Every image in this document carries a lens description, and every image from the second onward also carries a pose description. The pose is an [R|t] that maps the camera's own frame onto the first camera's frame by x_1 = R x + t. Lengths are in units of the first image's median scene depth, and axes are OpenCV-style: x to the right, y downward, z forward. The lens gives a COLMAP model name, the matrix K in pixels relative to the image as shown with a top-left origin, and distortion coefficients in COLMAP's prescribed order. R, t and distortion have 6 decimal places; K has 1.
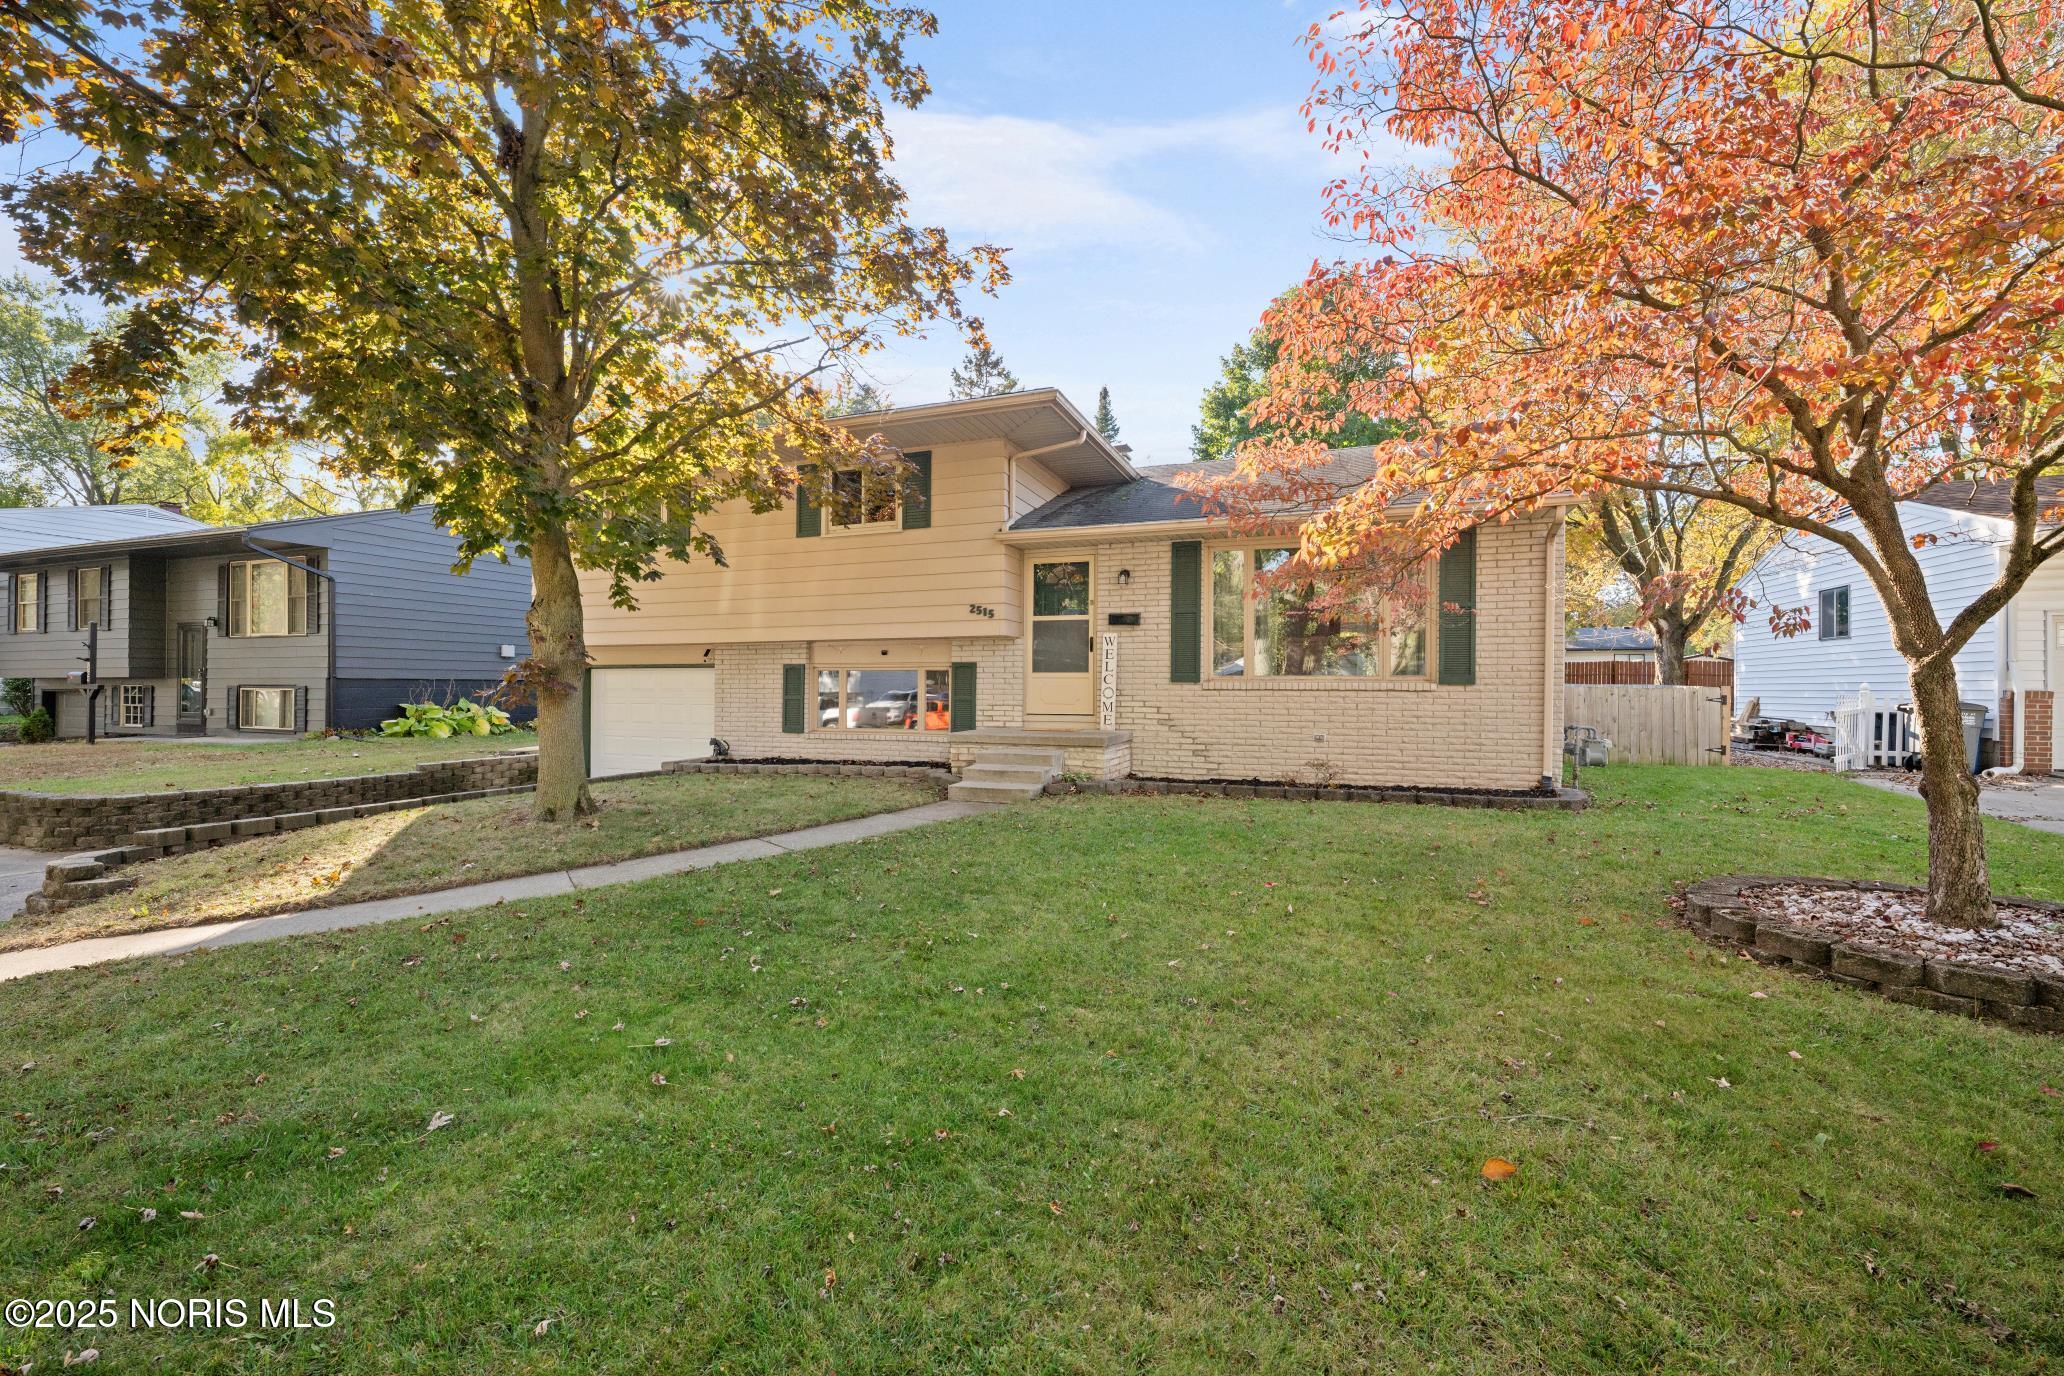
lens RADIAL K [[820.7, 0, 1025.5], [0, 820.7, 687.8], [0, 0, 1]] dist [-0.002991, -0.000352]
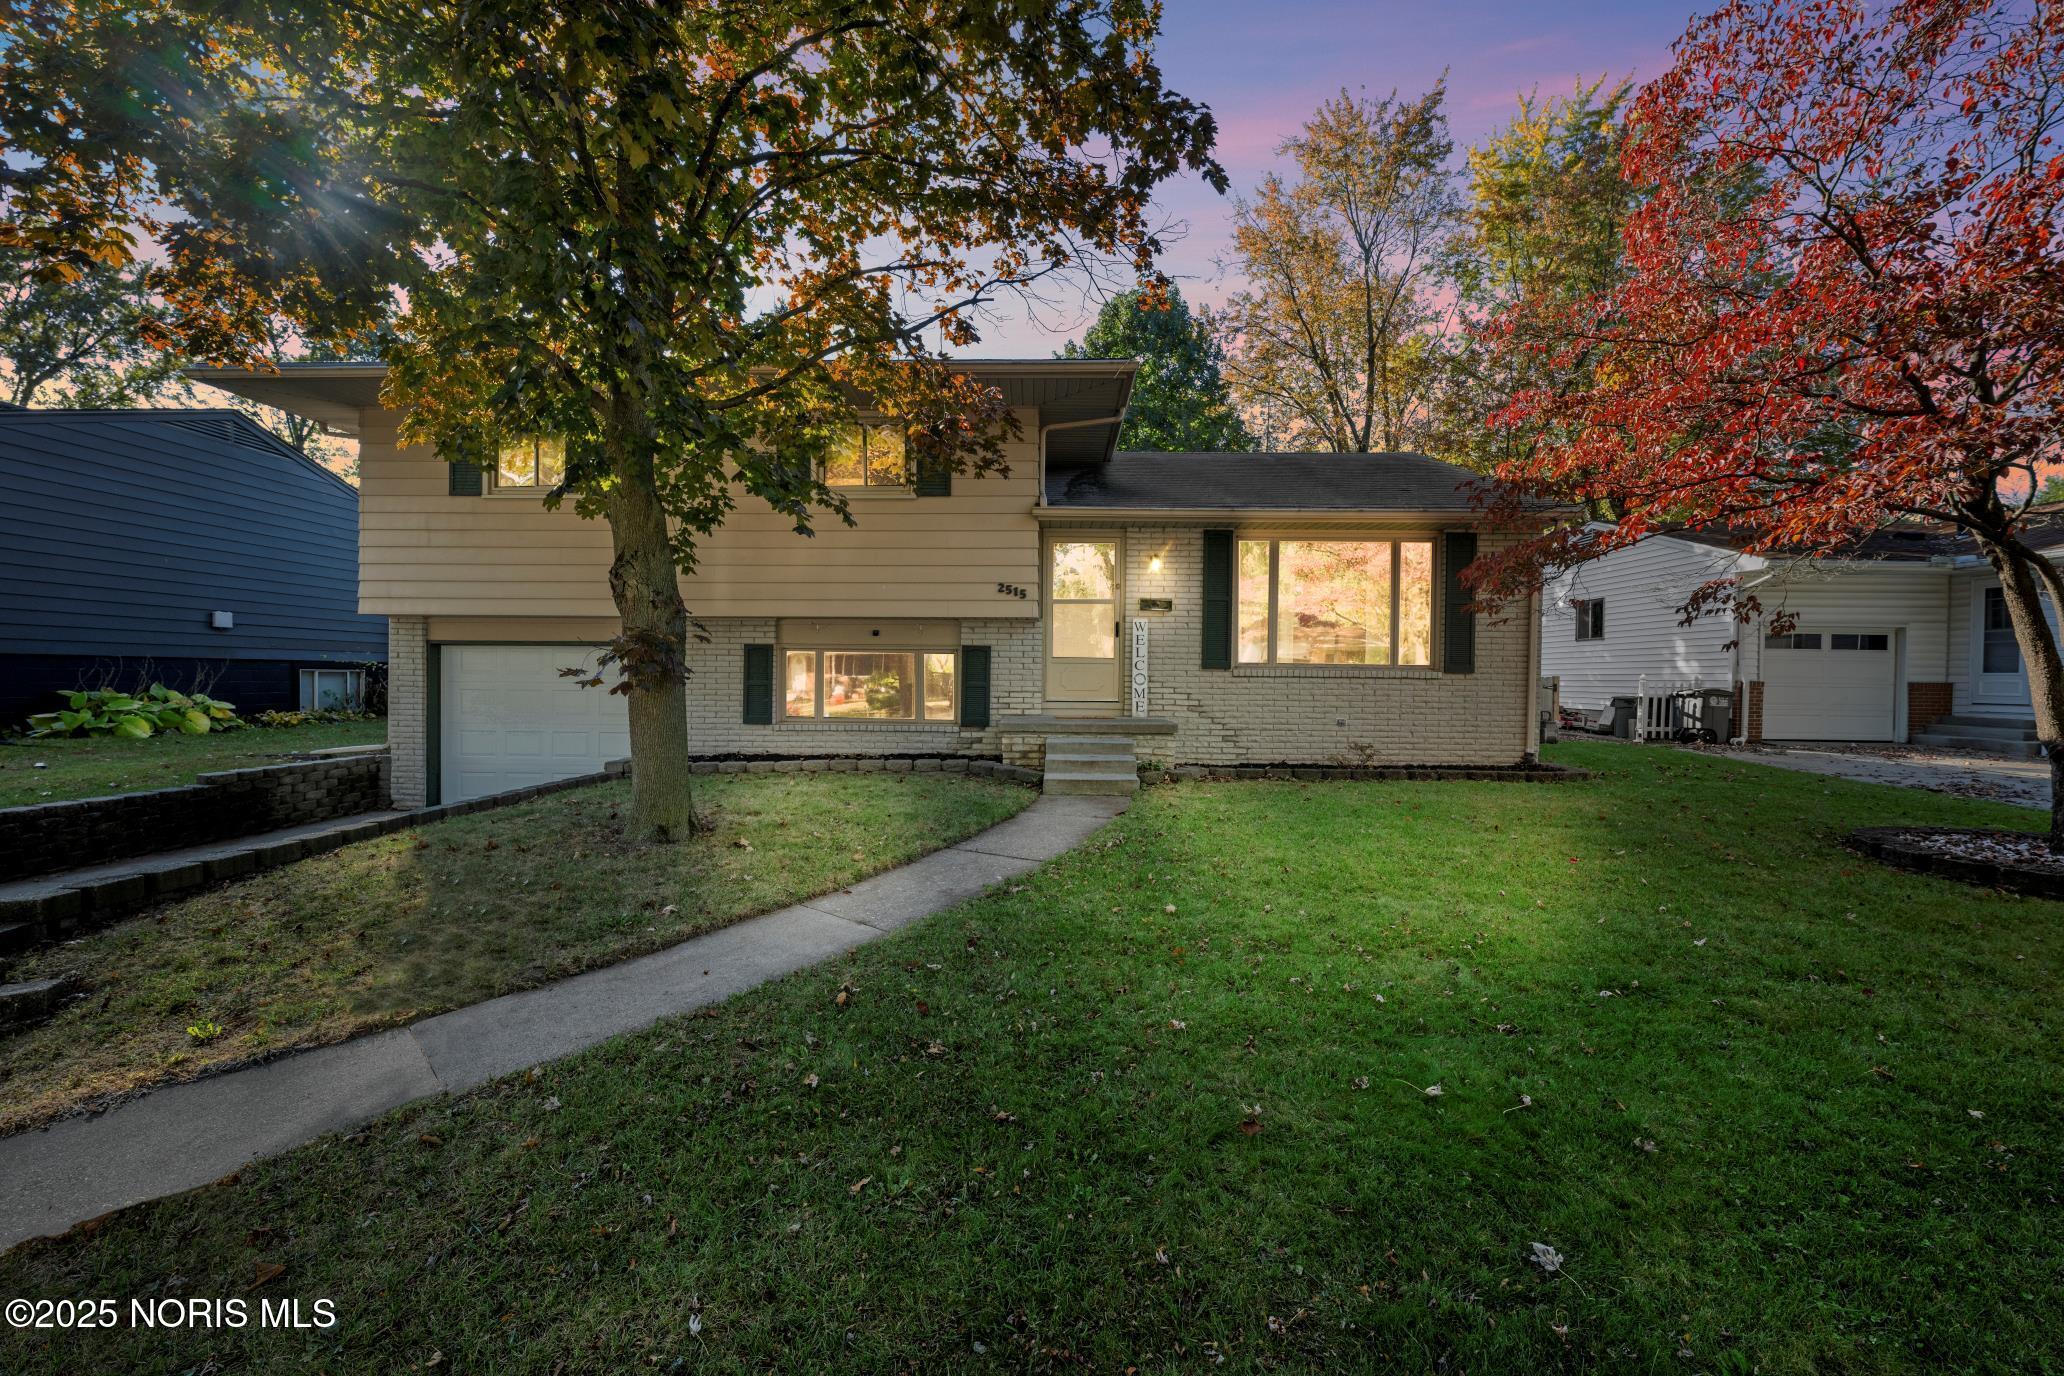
lens RADIAL K [[820.7, 0, 1028.3], [0, 820.7, 688.7], [0, 0, 1]] dist [-0.002991, -0.000352]
pose [[0.944332, 0.001173, 0.328991, -0.328346], [-0.006339, 0.999873, 0.014629, 0.003954], [-0.328932, -0.015900, 0.944220, 0.108371]]
